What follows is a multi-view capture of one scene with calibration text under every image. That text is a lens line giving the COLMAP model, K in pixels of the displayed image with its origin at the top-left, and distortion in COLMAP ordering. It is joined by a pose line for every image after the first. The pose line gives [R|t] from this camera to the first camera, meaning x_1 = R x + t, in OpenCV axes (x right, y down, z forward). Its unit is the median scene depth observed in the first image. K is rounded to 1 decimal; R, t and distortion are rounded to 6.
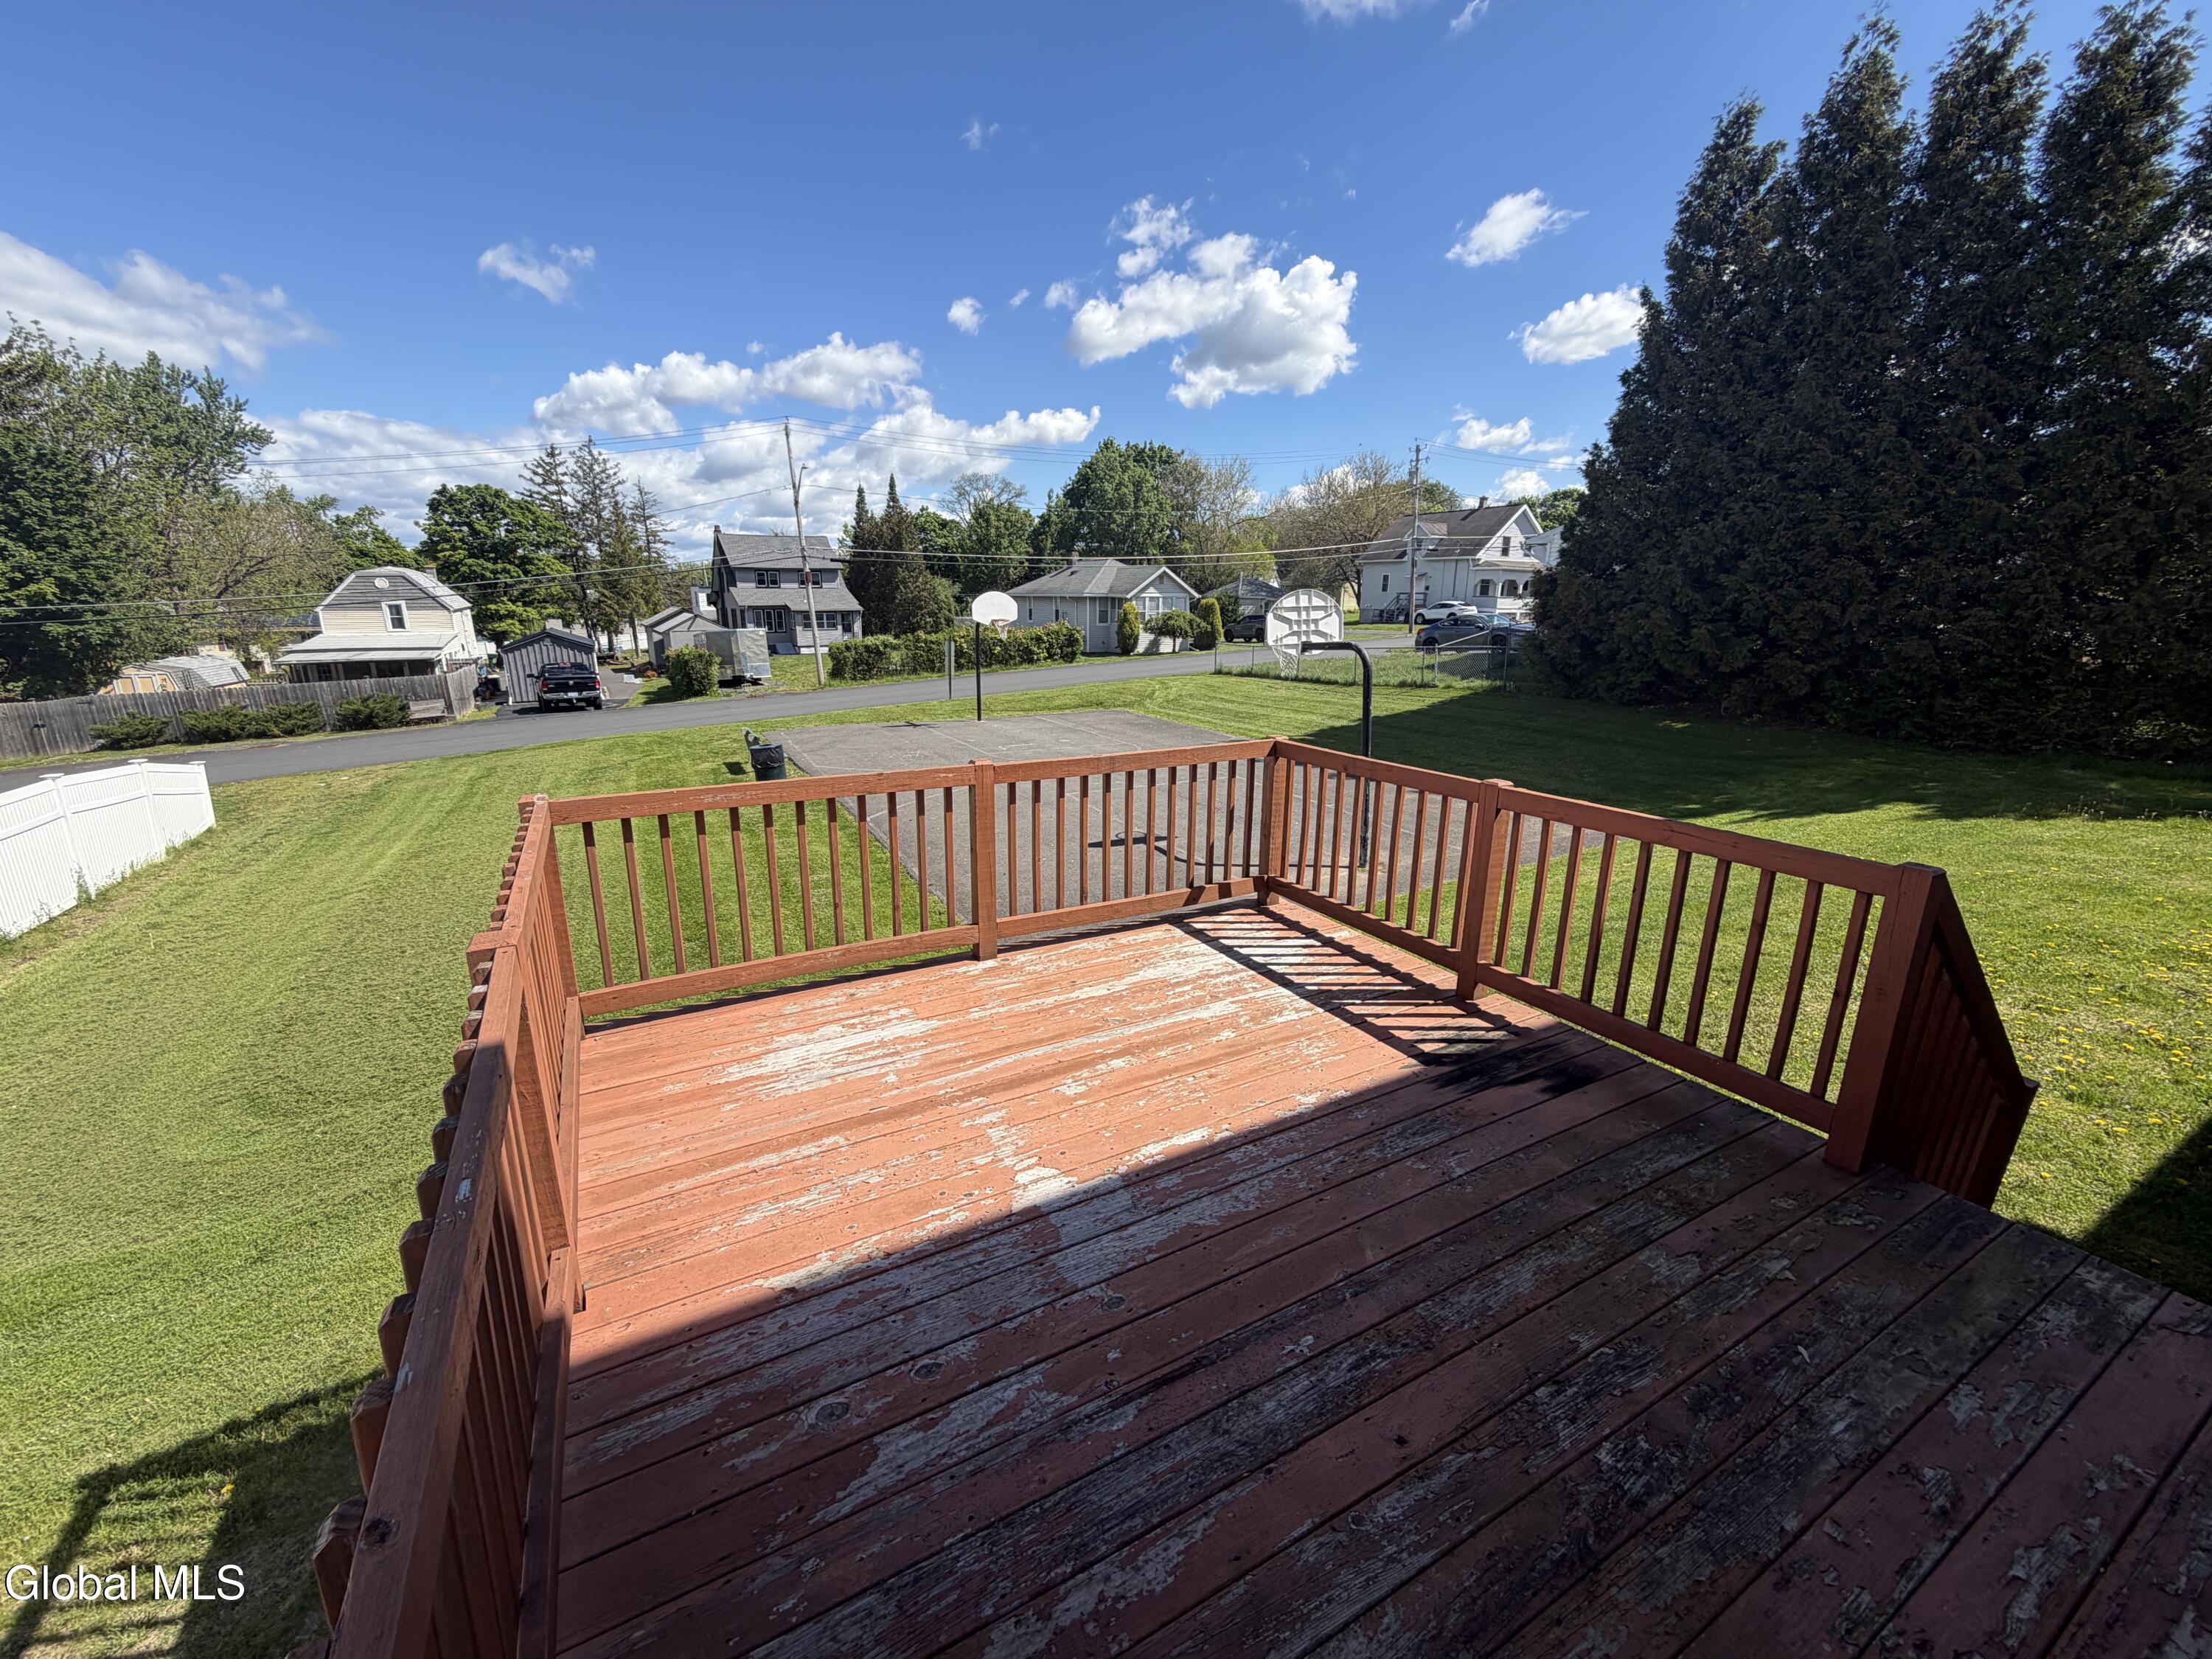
lens RADIAL K [[892.2, 0, 1106.0], [0, 892.2, 829.5], [0, 0, 1]] dist [0.002727, 0.000264]
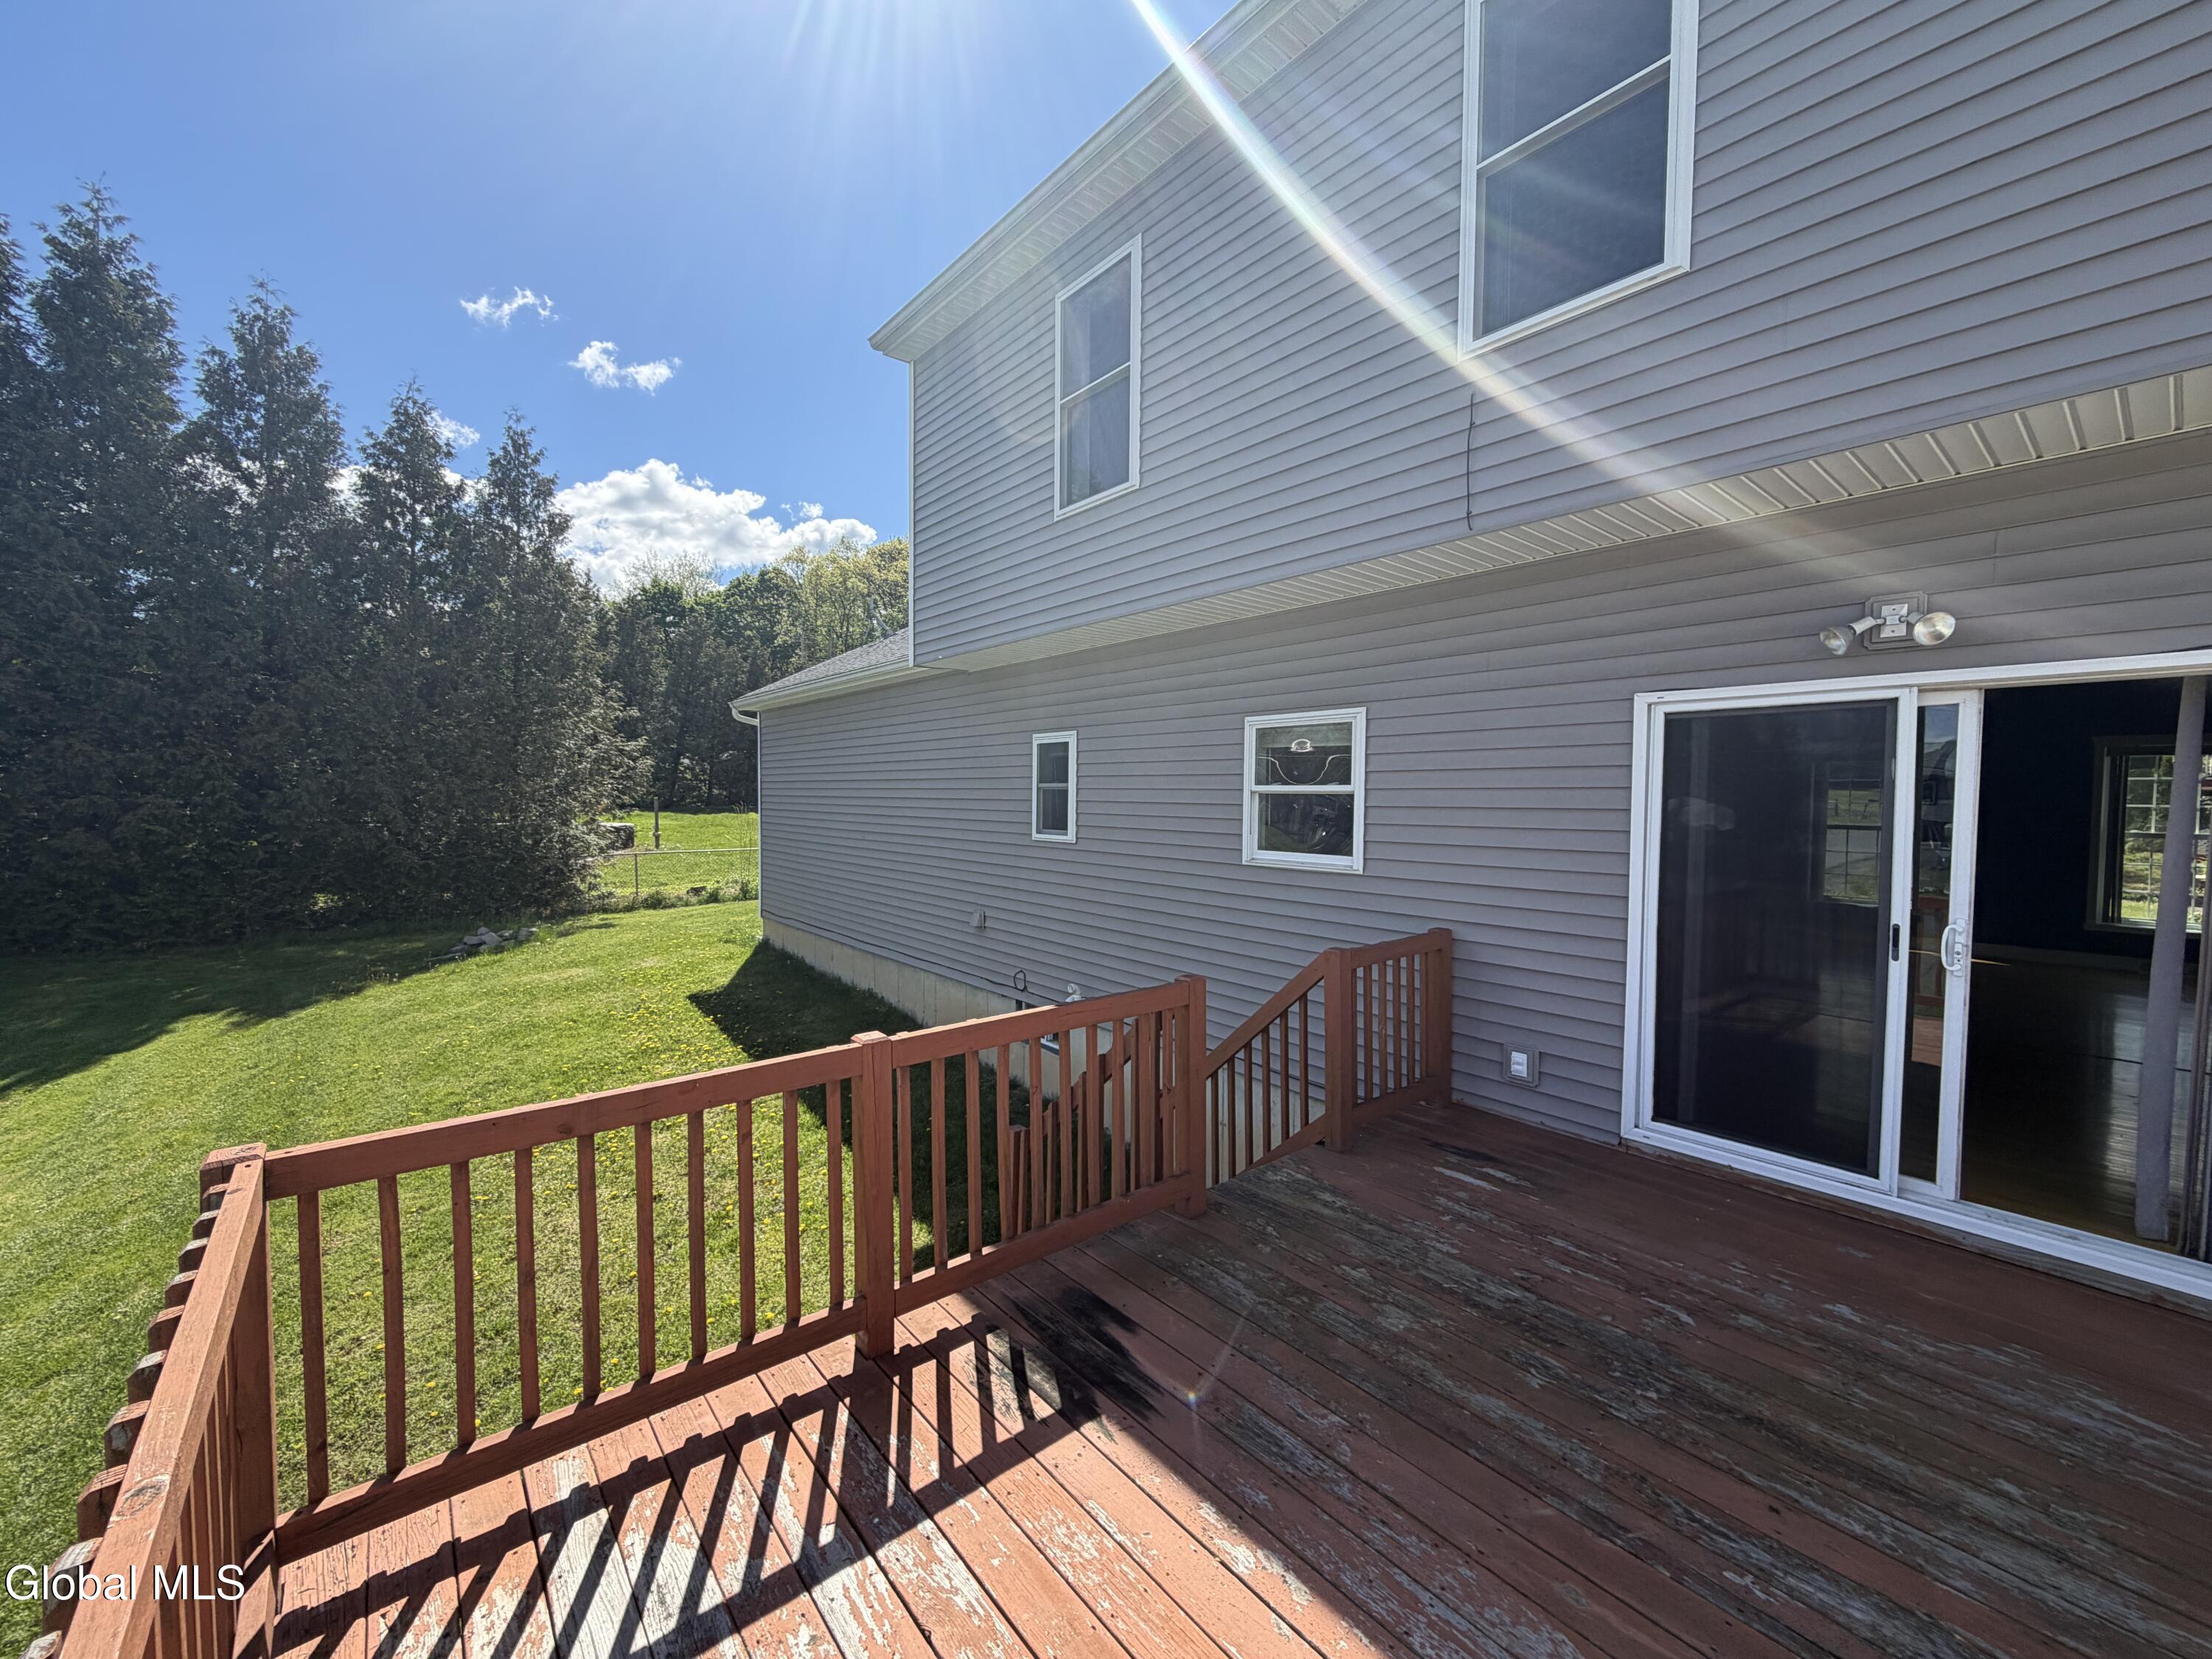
lens RADIAL K [[883.6, 0, 1101.8], [0, 883.6, 828.0], [0, 0, 1]] dist [0.001444, 0.000010]
pose [[-0.181288, -0.043555, 0.982465, -0.284531], [0.240166, 0.966809, 0.087177, -0.225692], [-0.953653, 0.251759, -0.164810, 0.865450]]
